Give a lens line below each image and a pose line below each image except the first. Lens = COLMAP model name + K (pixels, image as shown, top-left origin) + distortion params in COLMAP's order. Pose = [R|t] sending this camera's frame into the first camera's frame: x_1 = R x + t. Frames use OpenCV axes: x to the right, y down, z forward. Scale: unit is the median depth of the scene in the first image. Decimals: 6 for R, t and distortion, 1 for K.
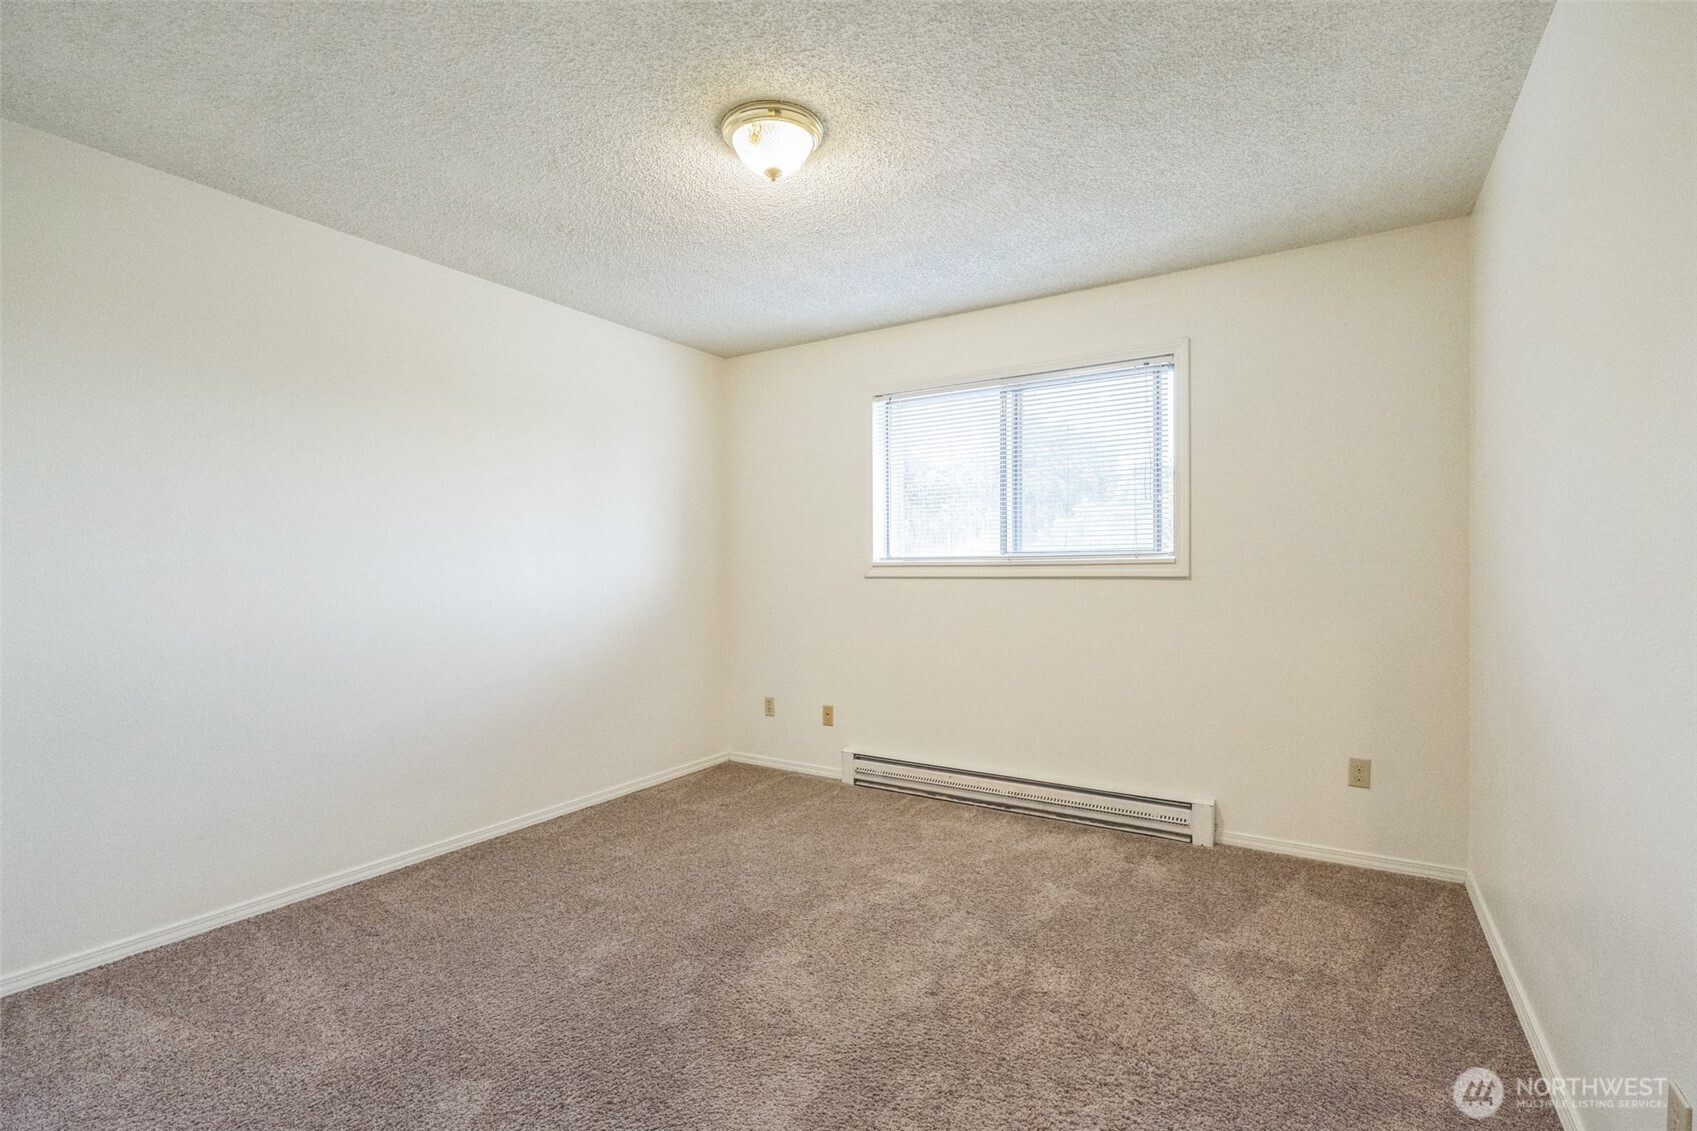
lens RADIAL K [[782.8, 0, 851.1], [0, 782.8, 561.2], [0, 0, 1]] dist [0.002636, 0.000863]
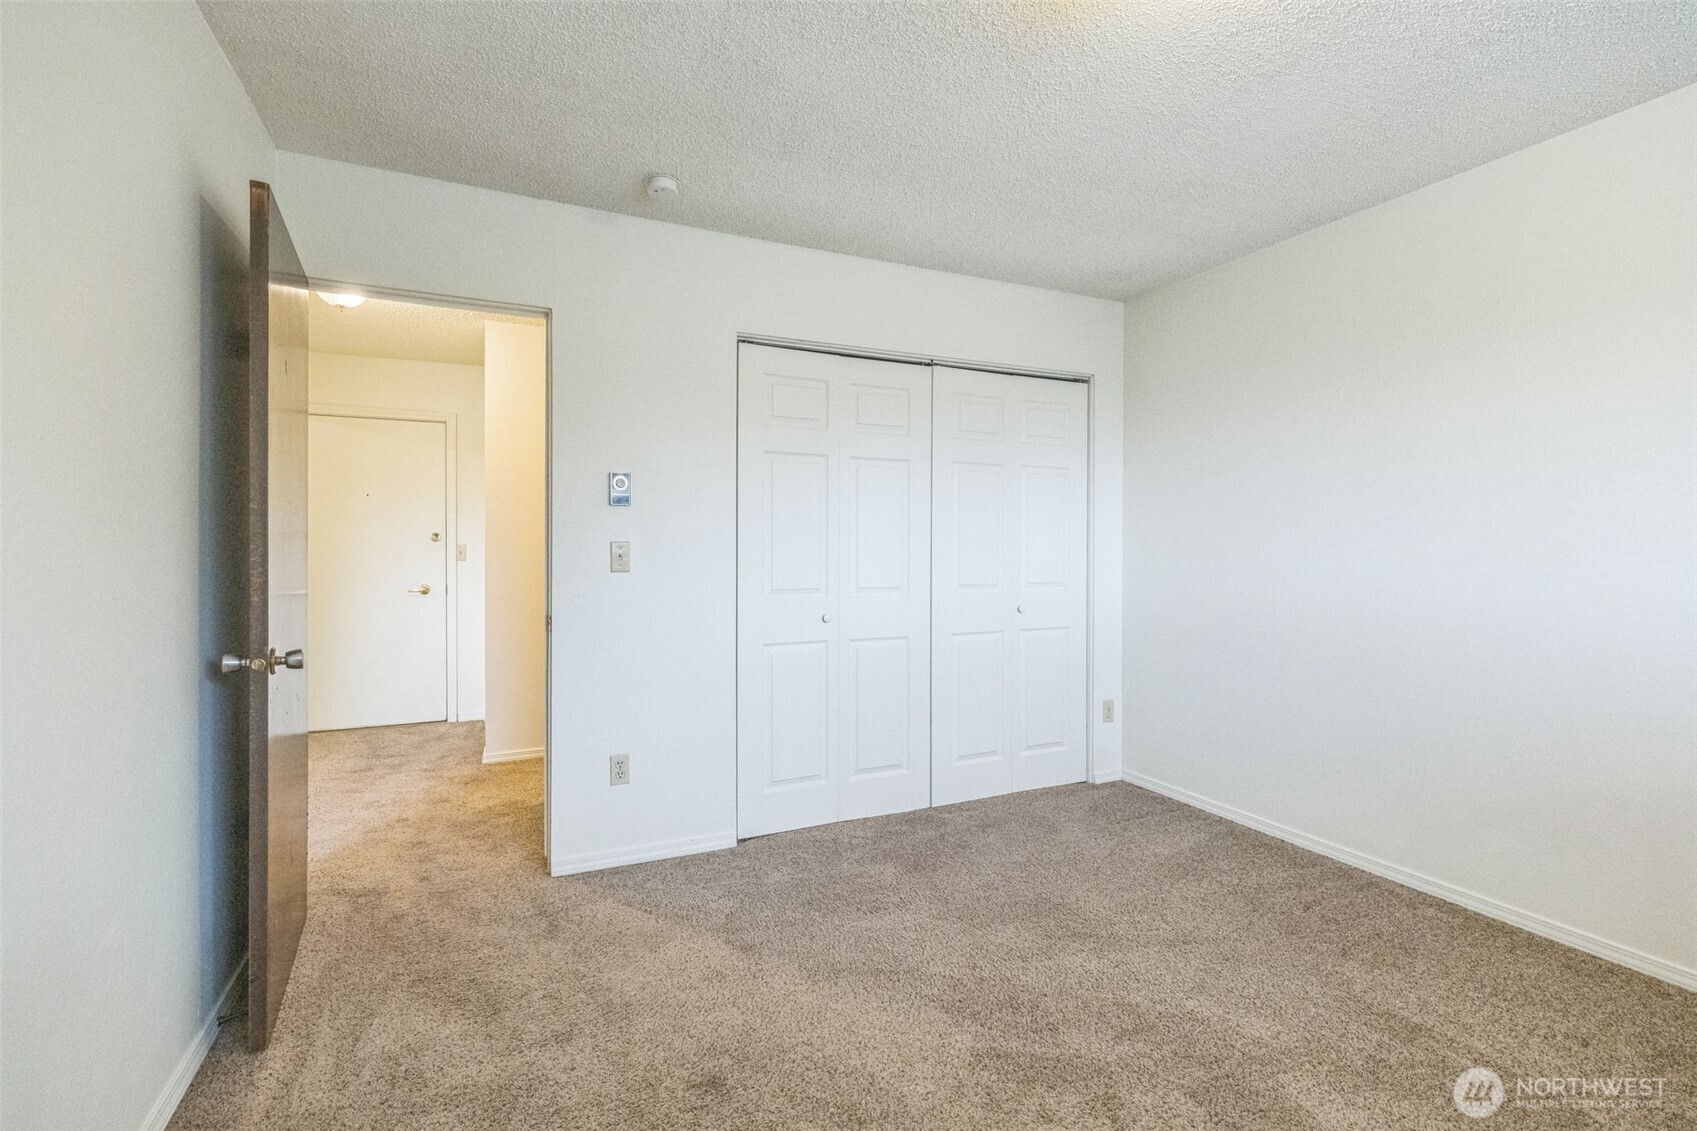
lens RADIAL K [[782.8, 0, 846.9], [0, 782.8, 560.7], [0, 0, 1]] dist [0.002636, 0.000863]
pose [[-0.554406, -0.002848, -0.832242, 0.518516], [-0.014592, 0.999874, 0.006299, 0.043548], [0.832119, 0.015636, -0.554377, 1.045155]]
